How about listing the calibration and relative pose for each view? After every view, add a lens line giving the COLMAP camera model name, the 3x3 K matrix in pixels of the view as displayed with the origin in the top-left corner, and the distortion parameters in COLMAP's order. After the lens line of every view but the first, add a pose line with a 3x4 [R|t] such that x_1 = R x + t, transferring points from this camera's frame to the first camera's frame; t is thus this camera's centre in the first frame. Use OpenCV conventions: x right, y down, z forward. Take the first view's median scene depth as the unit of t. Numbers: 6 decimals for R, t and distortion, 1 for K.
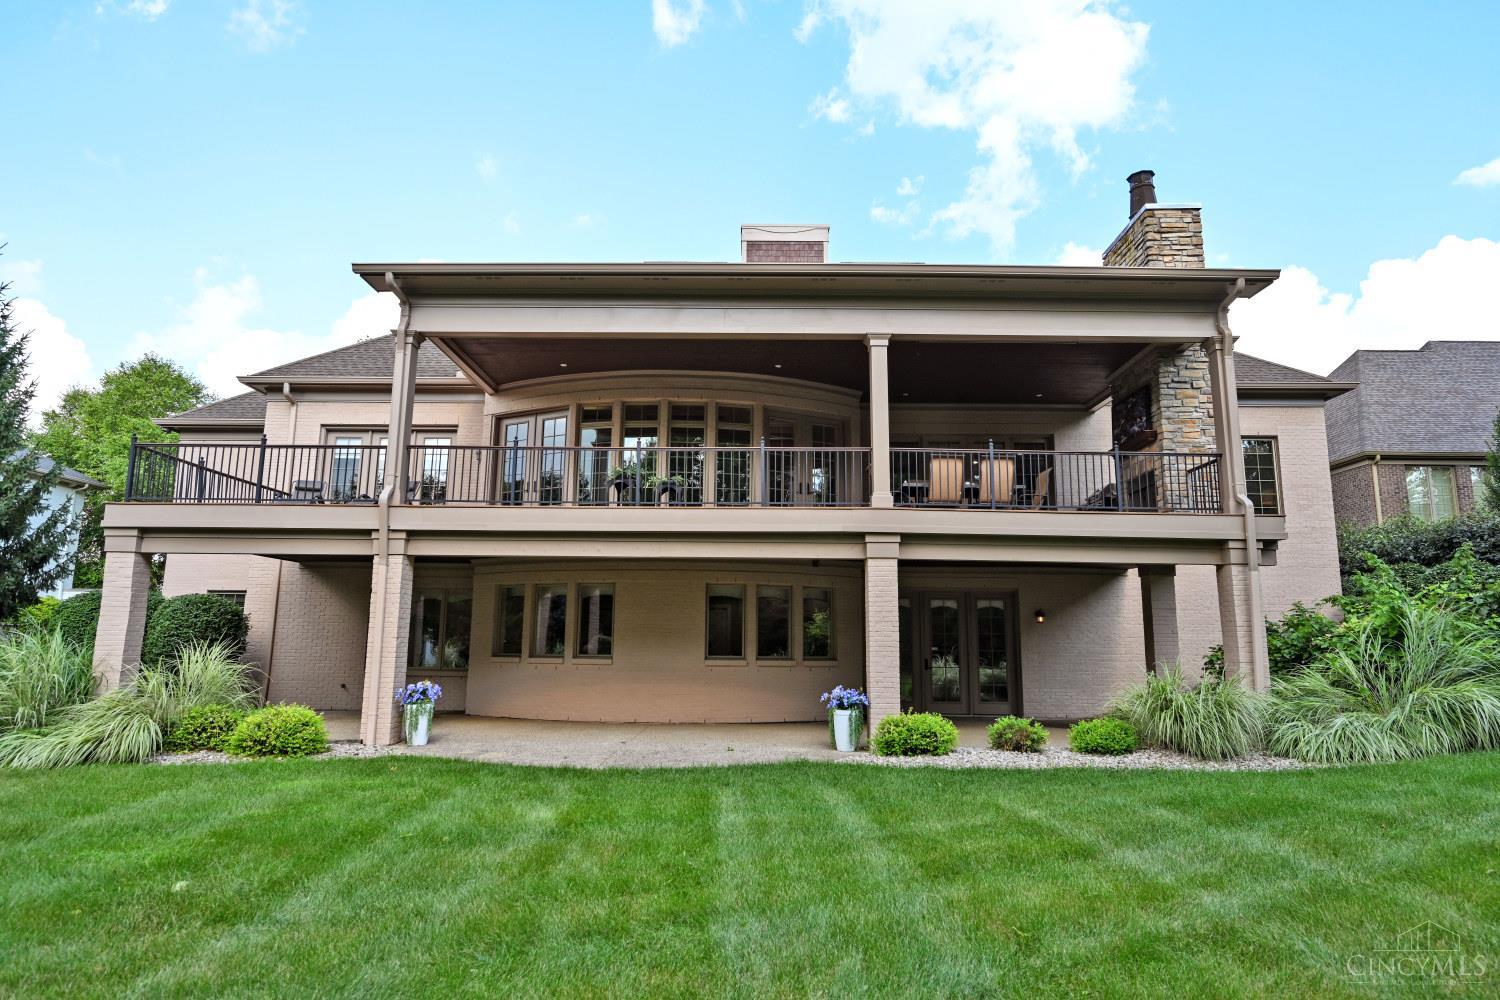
lens RADIAL K [[818.2, 0, 749.6], [0, 818.2, 508.5], [0, 0, 1]] dist [-0.001962, -0.000192]
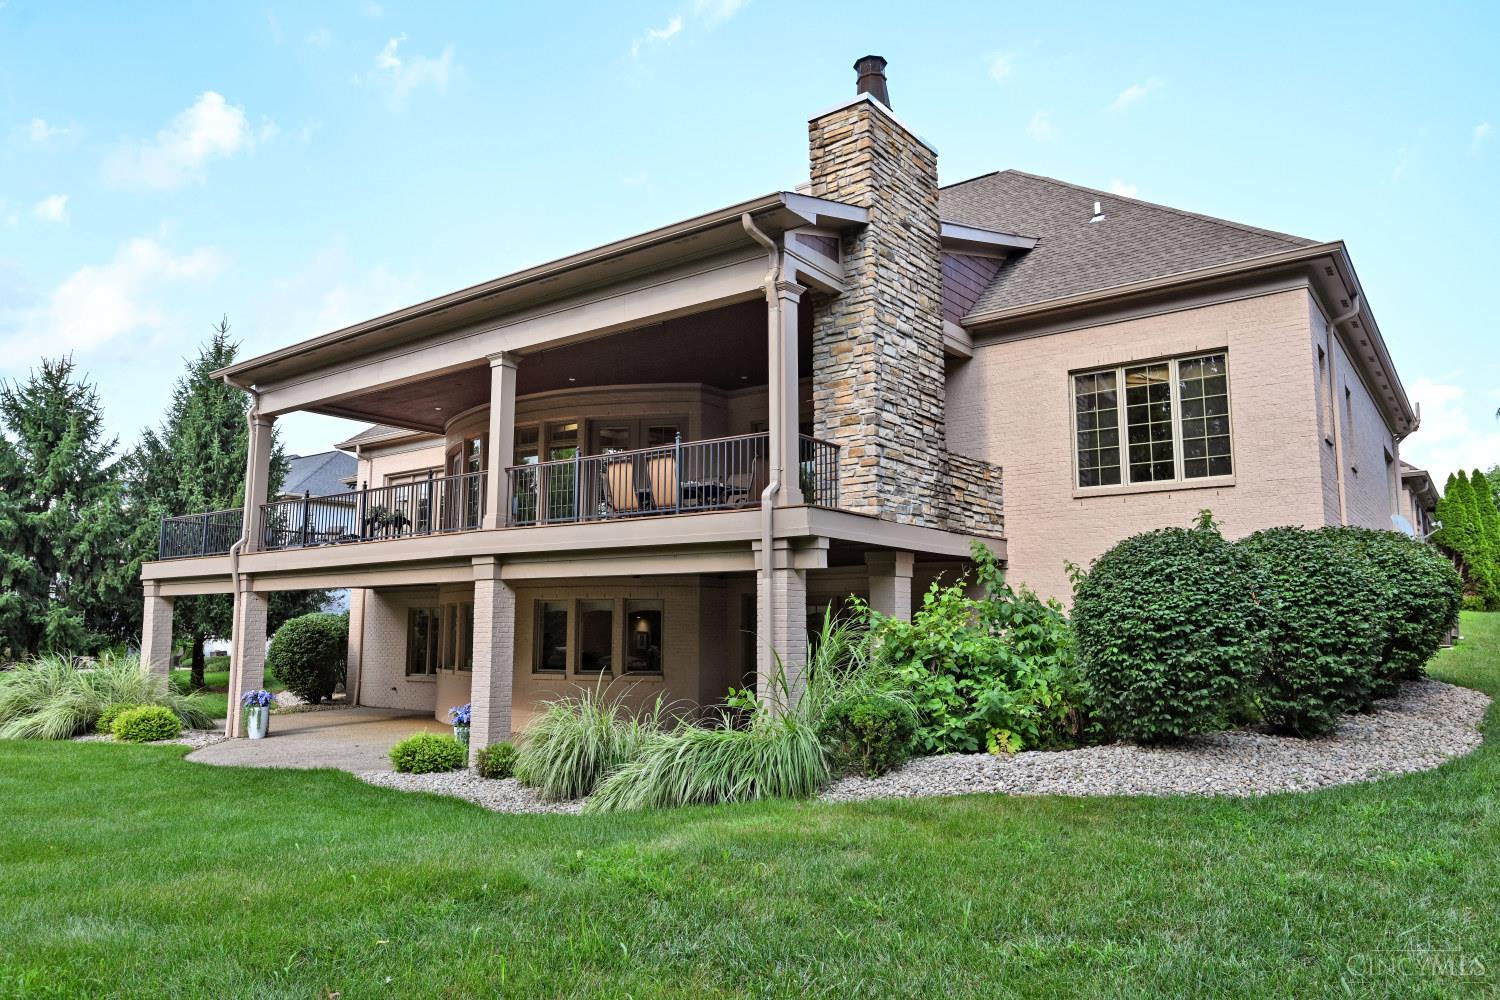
lens RADIAL K [[1010.7, 0, 750.0], [0, 1010.7, 500.0], [0, 0, 1]] dist [0.003584, 0.000750]
pose [[0.815354, -0.087400, -0.572328, 0.999907], [0.098503, 0.995069, -0.011626, 0.008198], [0.570522, -0.046897, 0.819942, 0.143078]]
